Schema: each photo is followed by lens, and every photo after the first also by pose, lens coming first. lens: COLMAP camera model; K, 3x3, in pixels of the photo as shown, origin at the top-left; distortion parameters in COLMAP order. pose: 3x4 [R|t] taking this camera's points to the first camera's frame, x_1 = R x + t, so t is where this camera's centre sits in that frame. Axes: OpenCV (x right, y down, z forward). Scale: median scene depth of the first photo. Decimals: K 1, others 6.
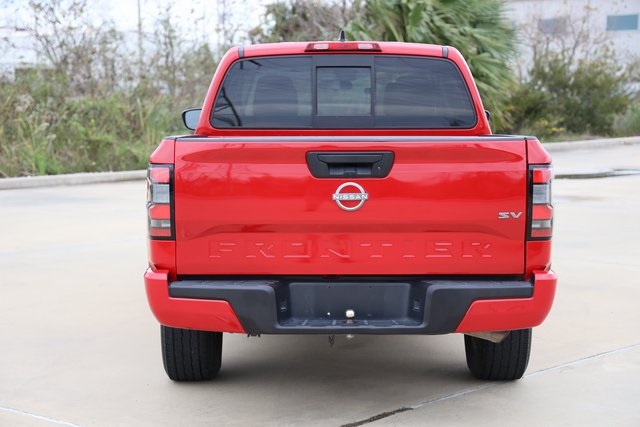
lens RADIAL K [[1079.5, 0, 320.5], [0, 1079.5, 215.1], [0, 0, 1]] dist [0.089465, 0.000000]
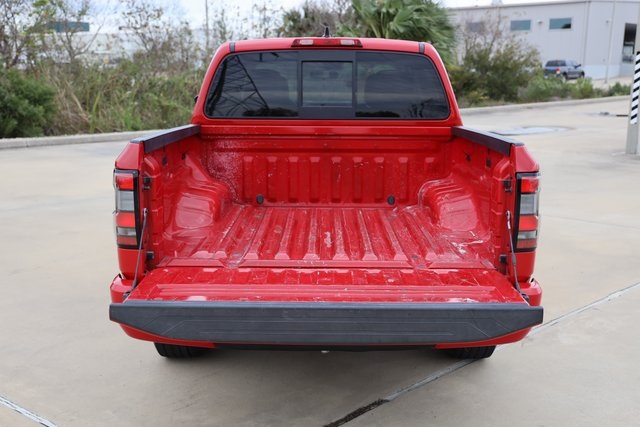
lens RADIAL K [[693.4, 0, 322.1], [0, 693.4, 213.9], [0, 0, 1]] dist [0.012400, 0.000000]
pose [[0.999978, 0.005530, -0.003712, 0.007769], [-0.005168, 0.995811, 0.091287, -0.019185], [0.004202, -0.091266, 0.995818, 0.117032]]
